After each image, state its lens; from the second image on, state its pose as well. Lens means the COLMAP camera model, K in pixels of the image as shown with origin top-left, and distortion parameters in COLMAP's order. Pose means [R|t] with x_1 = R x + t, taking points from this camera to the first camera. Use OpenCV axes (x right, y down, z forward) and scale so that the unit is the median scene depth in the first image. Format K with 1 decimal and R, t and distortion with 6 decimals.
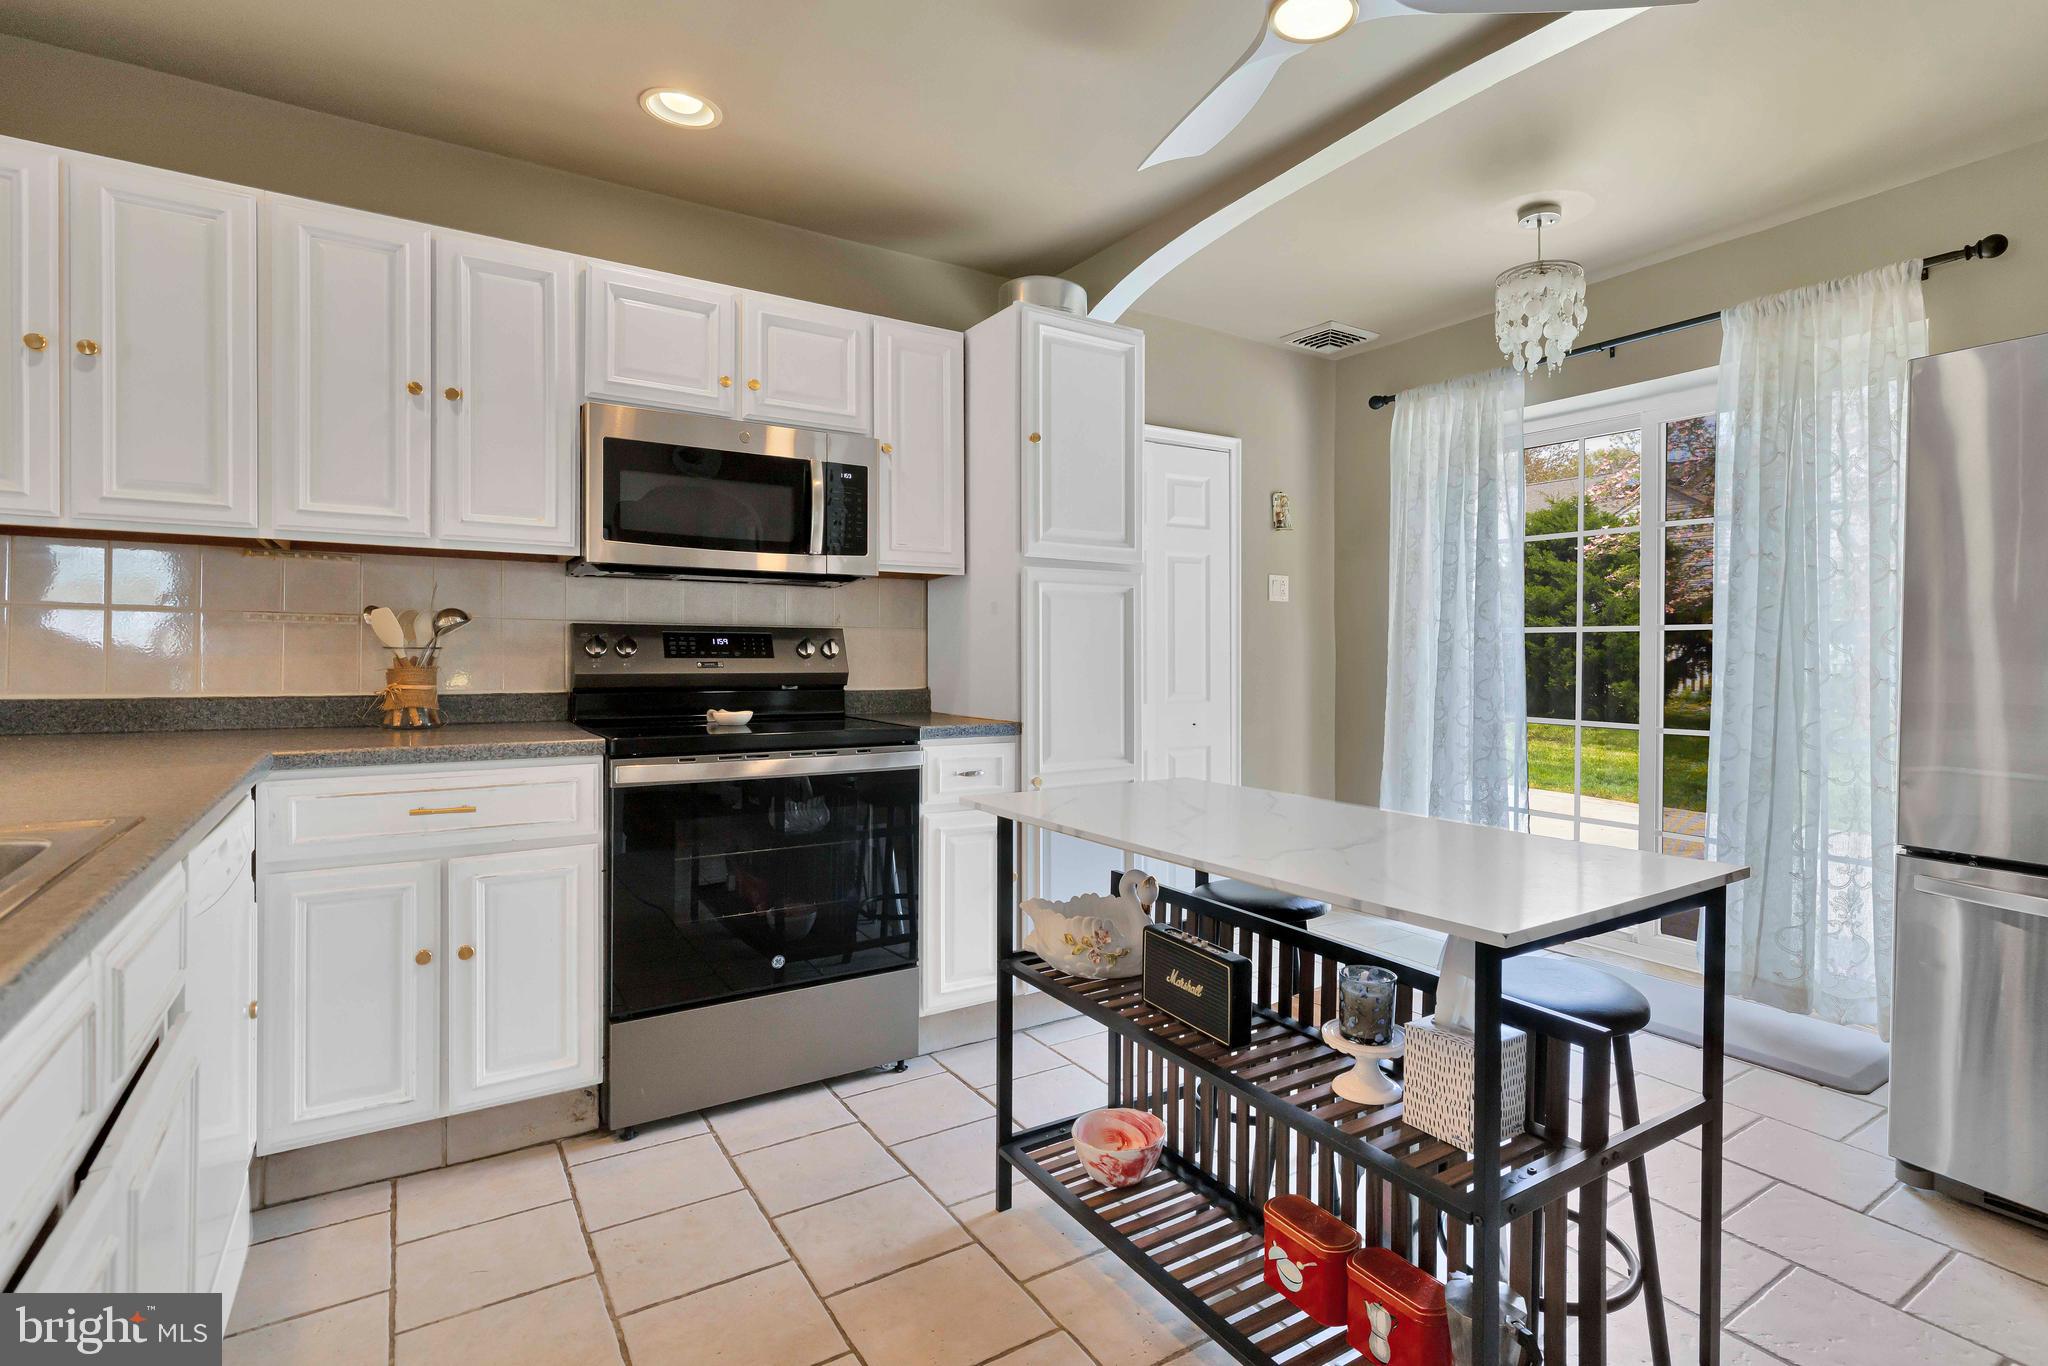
lens RADIAL K [[936.7, 0, 1027.7], [0, 936.7, 642.6], [0, 0, 1]] dist [-0.001756, 0.000301]
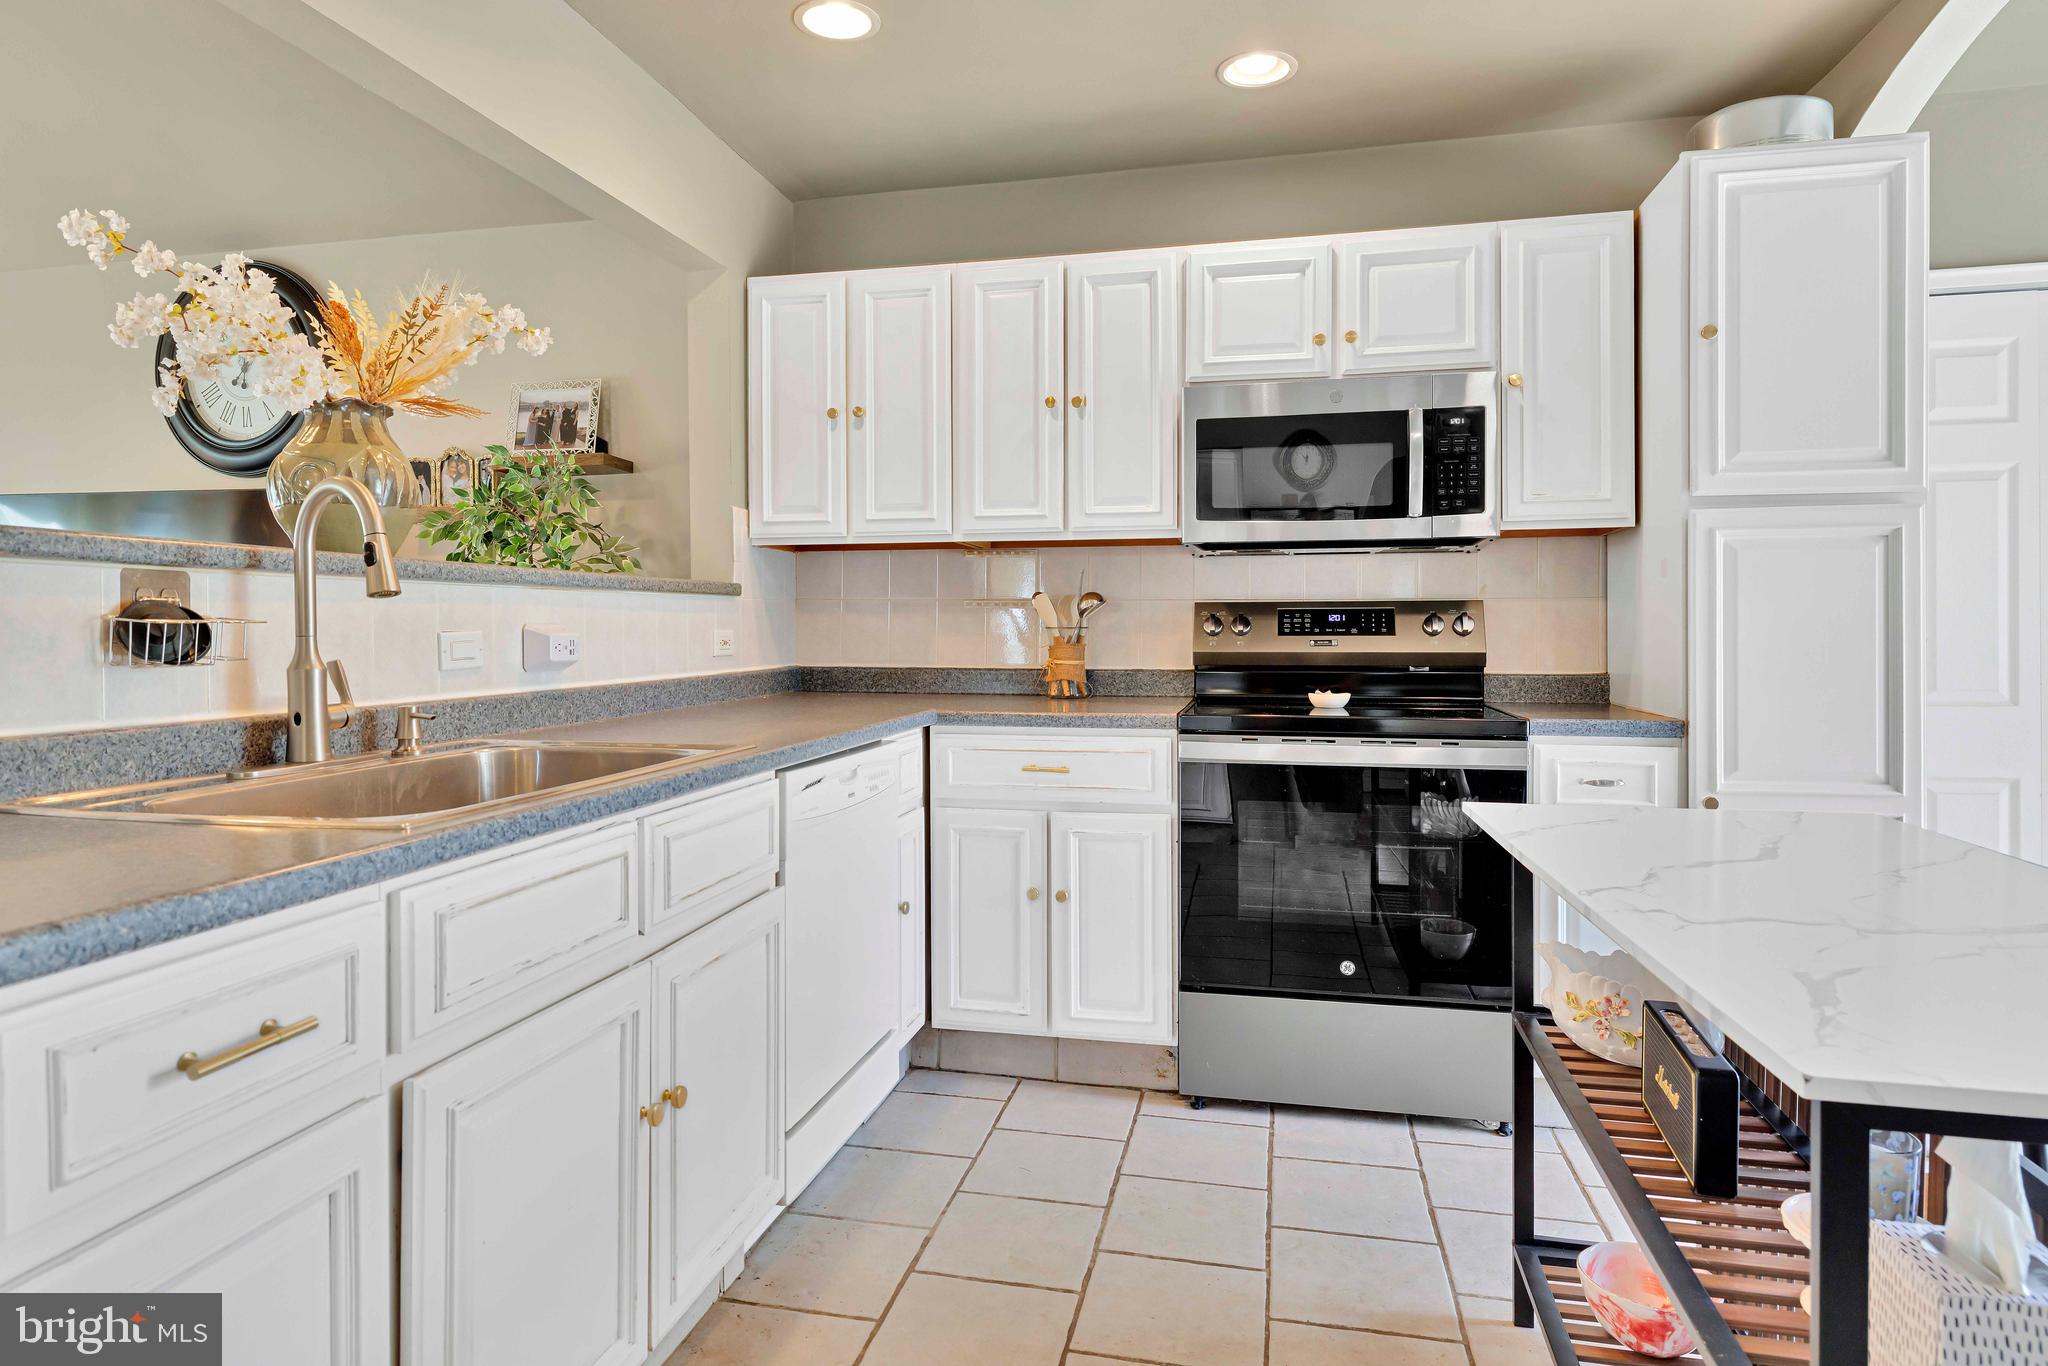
lens RADIAL K [[1037.7, 0, 1027.6], [0, 1037.7, 624.7], [0, 0, 1]] dist [0.000138, -0.000687]
pose [[0.726105, -0.010778, -0.687499, 0.179977], [0.014420, 0.999896, -0.000446, 0.001983], [0.687433, -0.009590, 0.726185, 0.047681]]
